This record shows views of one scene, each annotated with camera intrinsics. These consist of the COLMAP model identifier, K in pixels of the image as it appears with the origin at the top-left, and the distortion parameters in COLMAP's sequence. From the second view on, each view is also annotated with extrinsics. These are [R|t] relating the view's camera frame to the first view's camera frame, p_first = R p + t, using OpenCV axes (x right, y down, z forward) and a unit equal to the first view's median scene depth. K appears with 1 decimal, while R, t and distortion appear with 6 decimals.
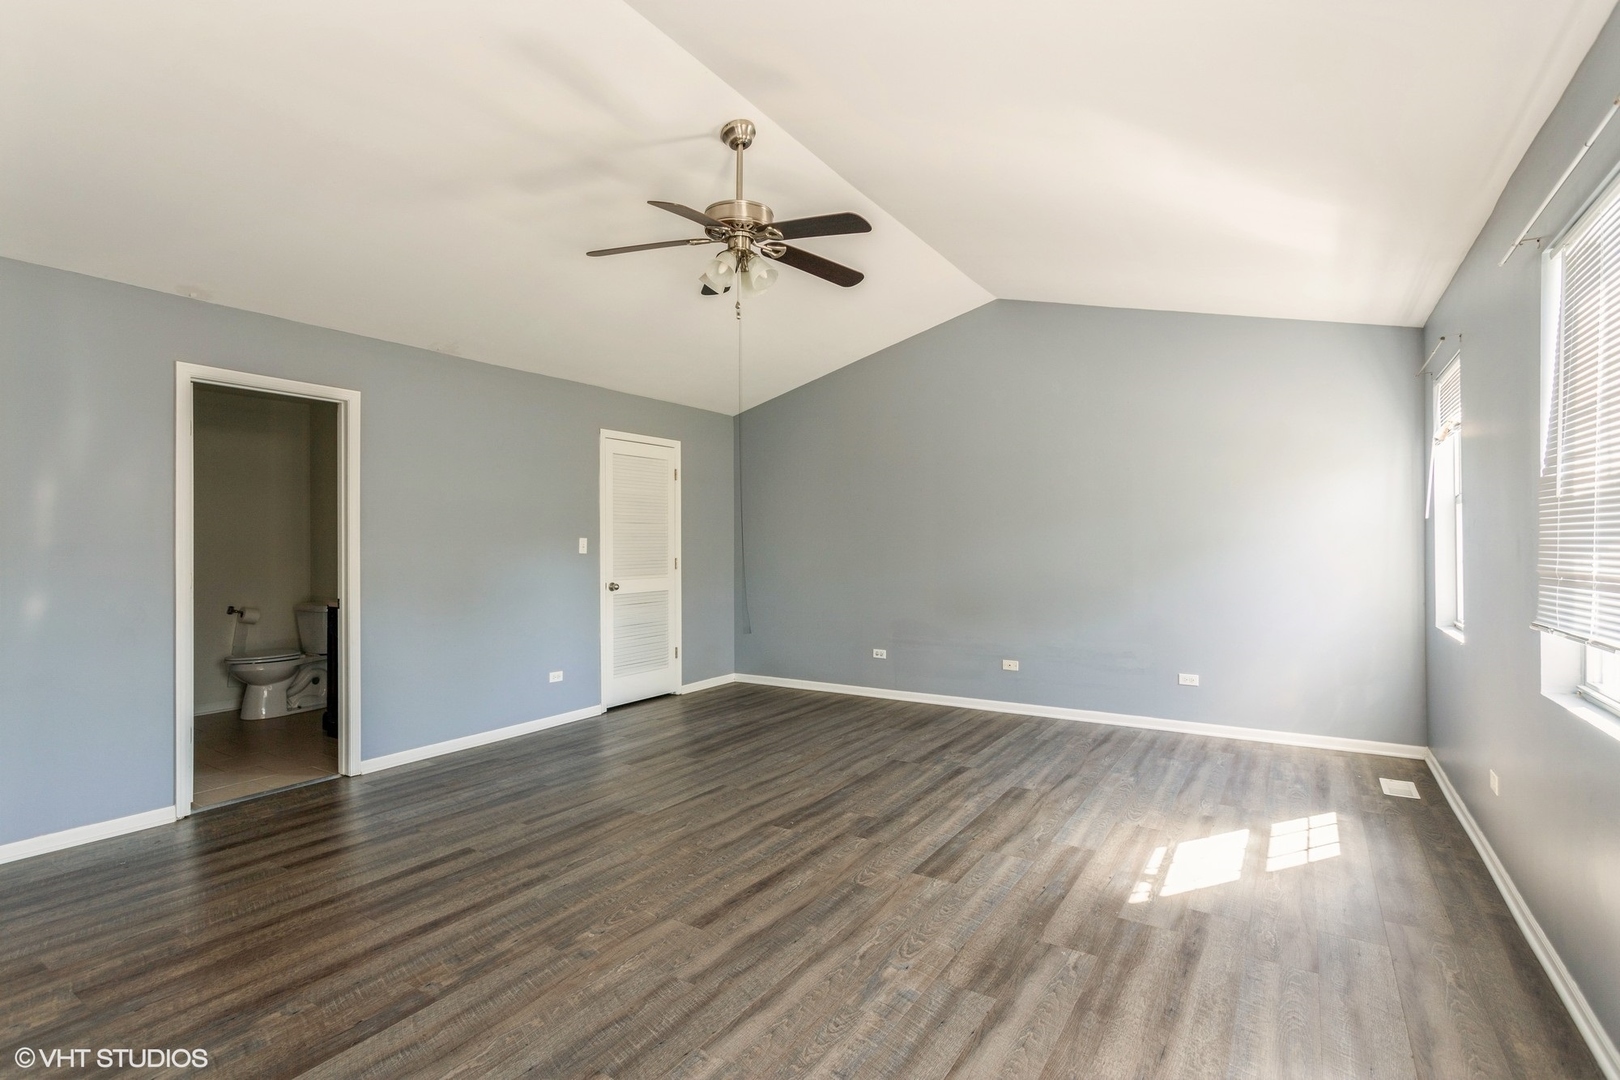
lens RADIAL K [[774.3, 0, 805.4], [0, 774.3, 538.2], [0, 0, 1]] dist [-0.004519, 0.000007]
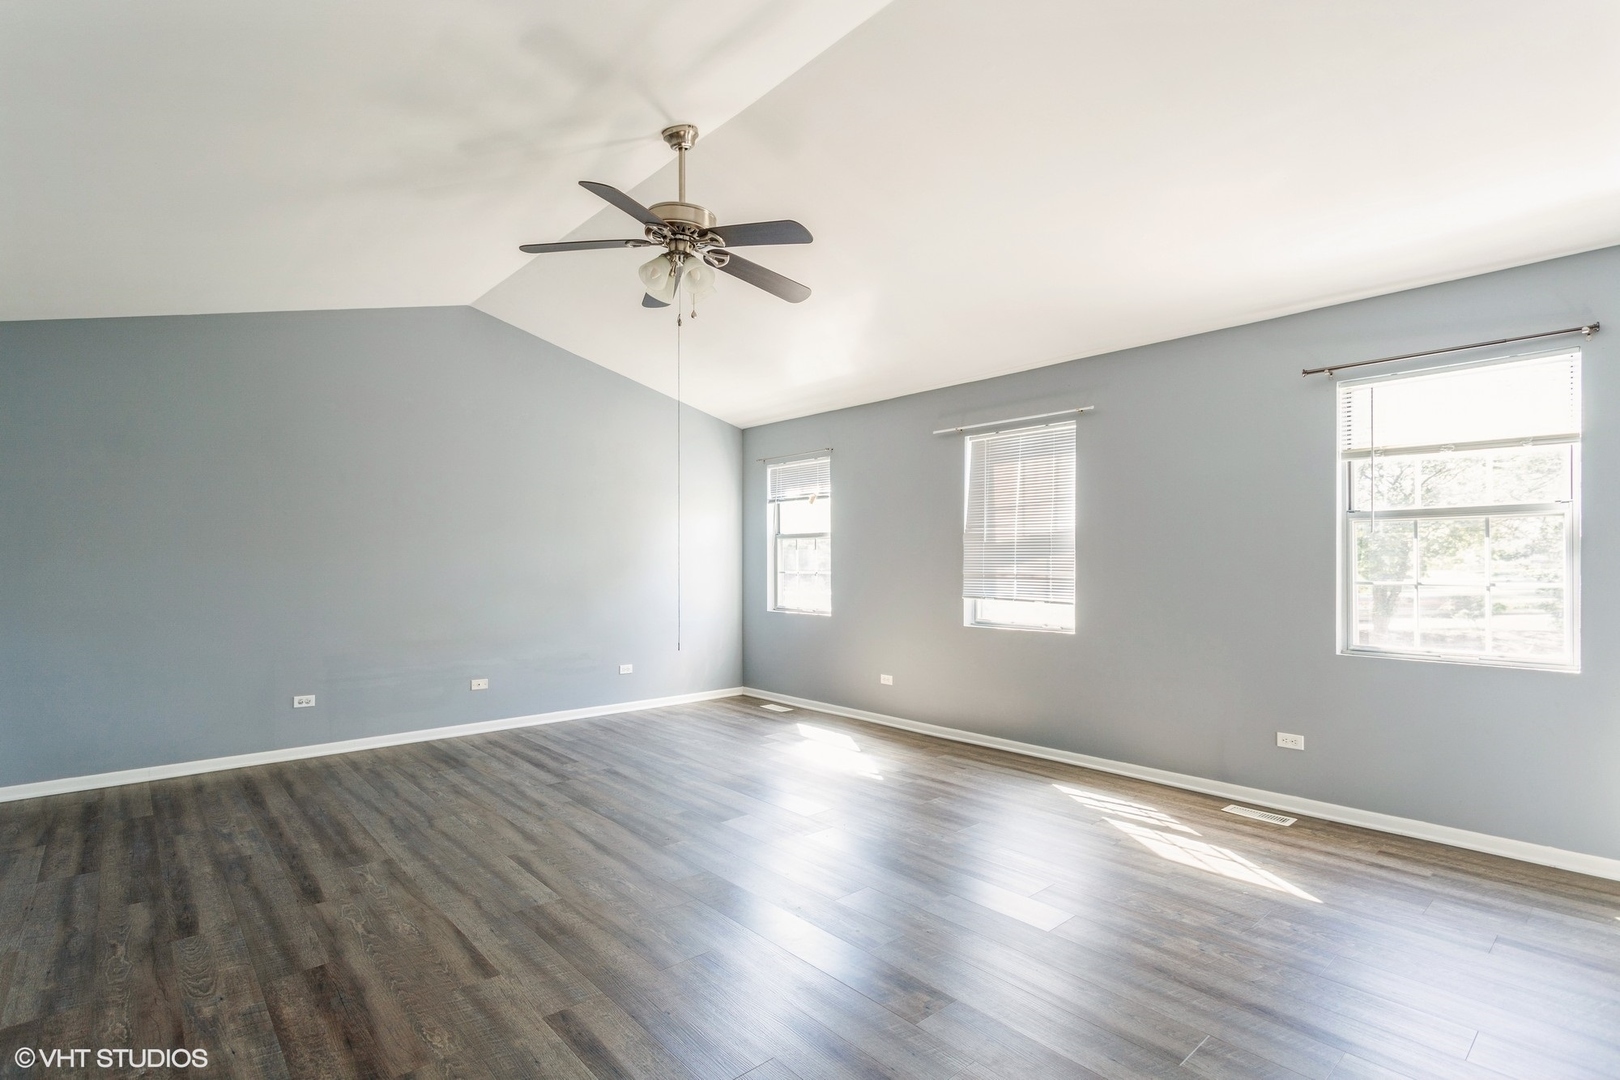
lens RADIAL K [[774.3, 0, 807.0], [0, 774.3, 553.0], [0, 0, 1]] dist [-0.004519, 0.000007]
pose [[0.263856, 0.013210, 0.964472, -0.740744], [-0.009581, 0.999893, -0.011074, 0.006536], [-0.964514, -0.006319, 0.263954, 0.443731]]
